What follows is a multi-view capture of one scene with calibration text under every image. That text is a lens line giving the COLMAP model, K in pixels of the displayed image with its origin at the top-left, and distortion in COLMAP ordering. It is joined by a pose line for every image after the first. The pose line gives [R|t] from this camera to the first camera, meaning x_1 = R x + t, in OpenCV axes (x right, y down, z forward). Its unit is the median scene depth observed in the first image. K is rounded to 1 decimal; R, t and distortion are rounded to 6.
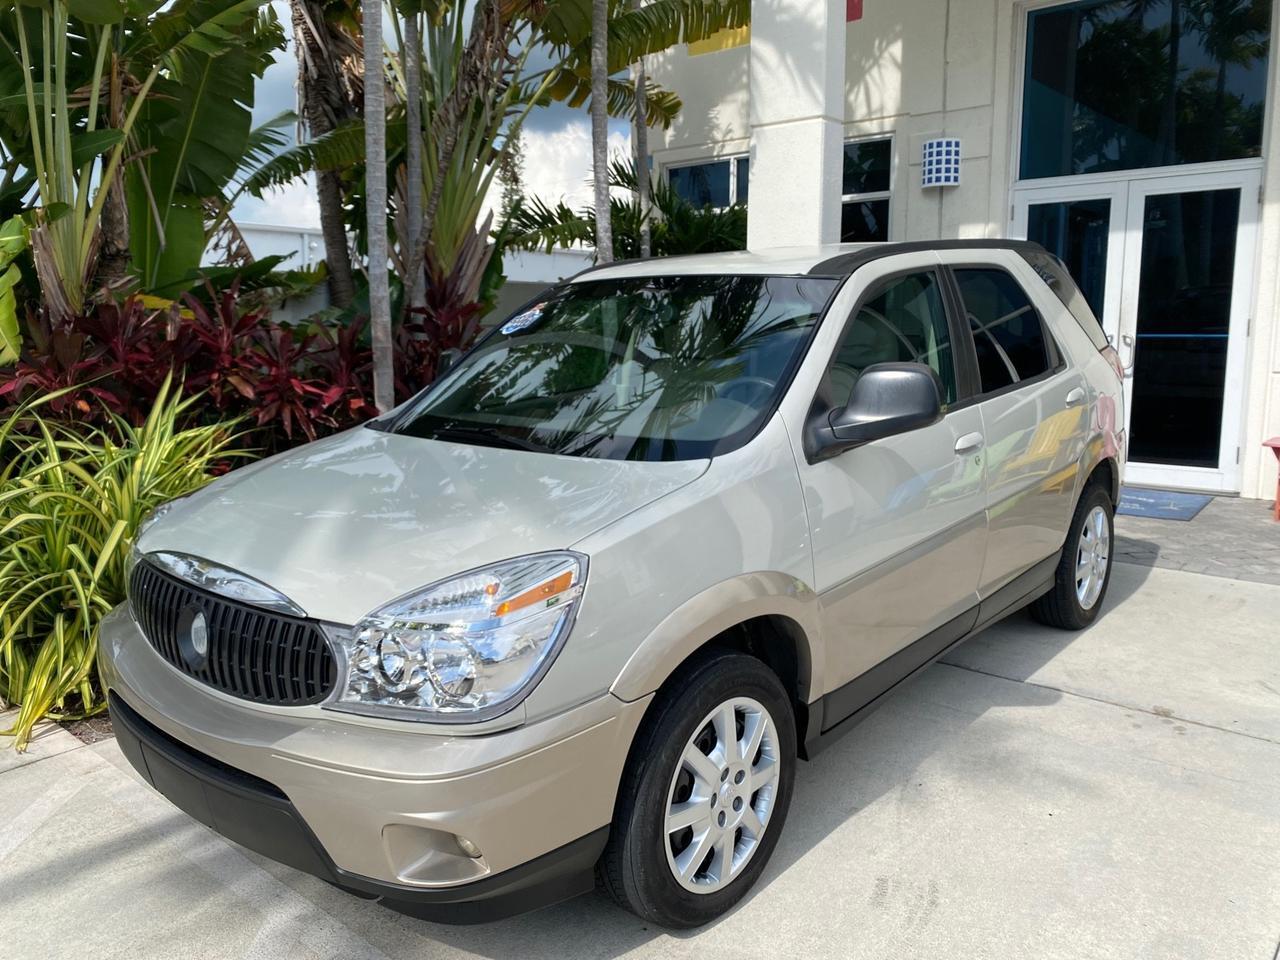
lens RADIAL K [[994.6, 0, 639.3], [0, 994.6, 479.5], [0, 0, 1]] dist [0.013541, -0.007230]
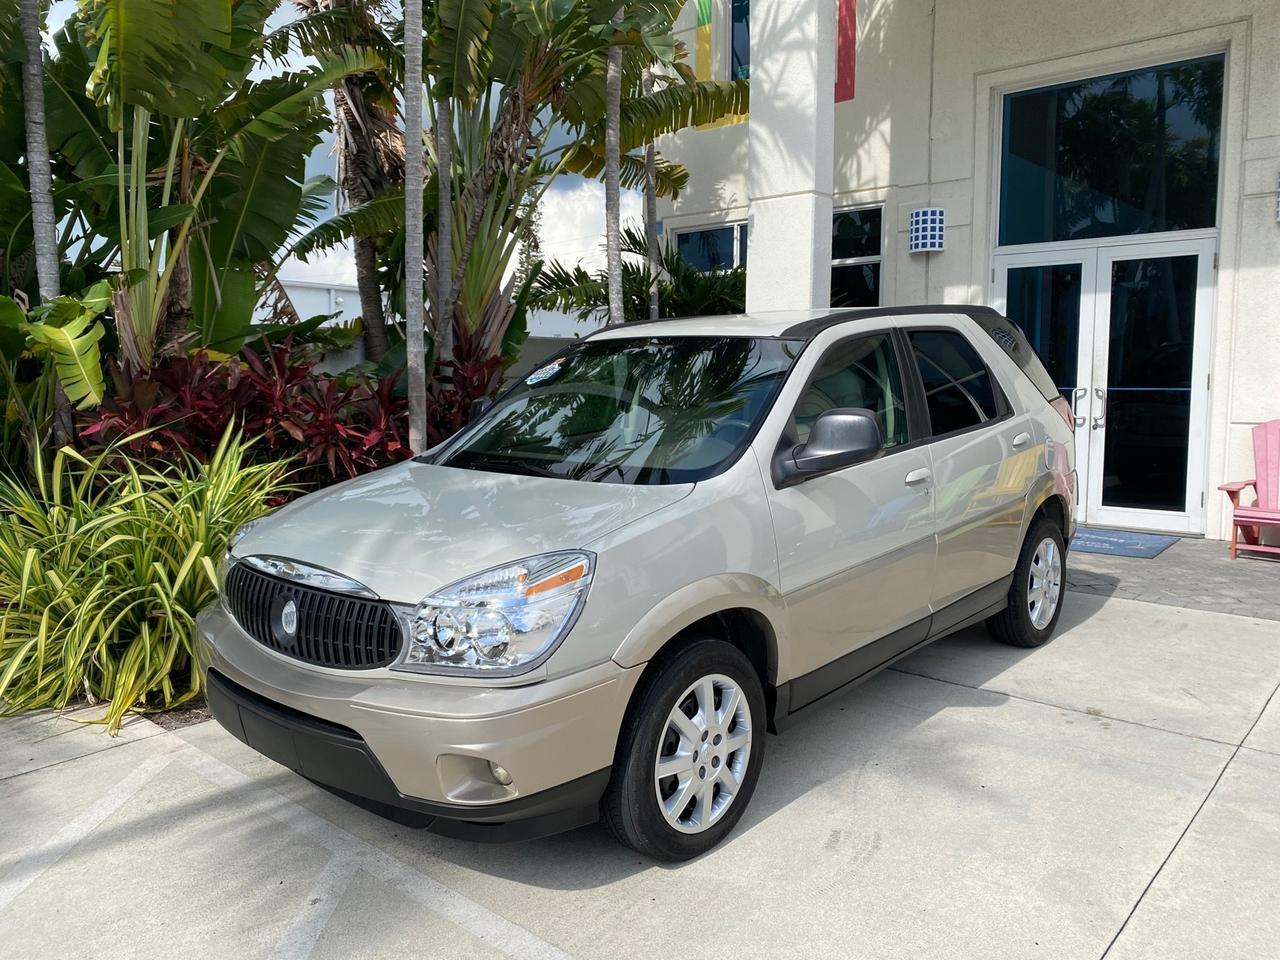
lens RADIAL K [[991.0, 0, 636.2], [0, 991.0, 479.4], [0, 0, 1]] dist [0.026061, -0.029465]
pose [[0.999844, 0.005525, -0.016788, 0.010752], [-0.006386, 0.998642, -0.051697, 0.022544], [0.016479, 0.051797, 0.998522, -0.141850]]
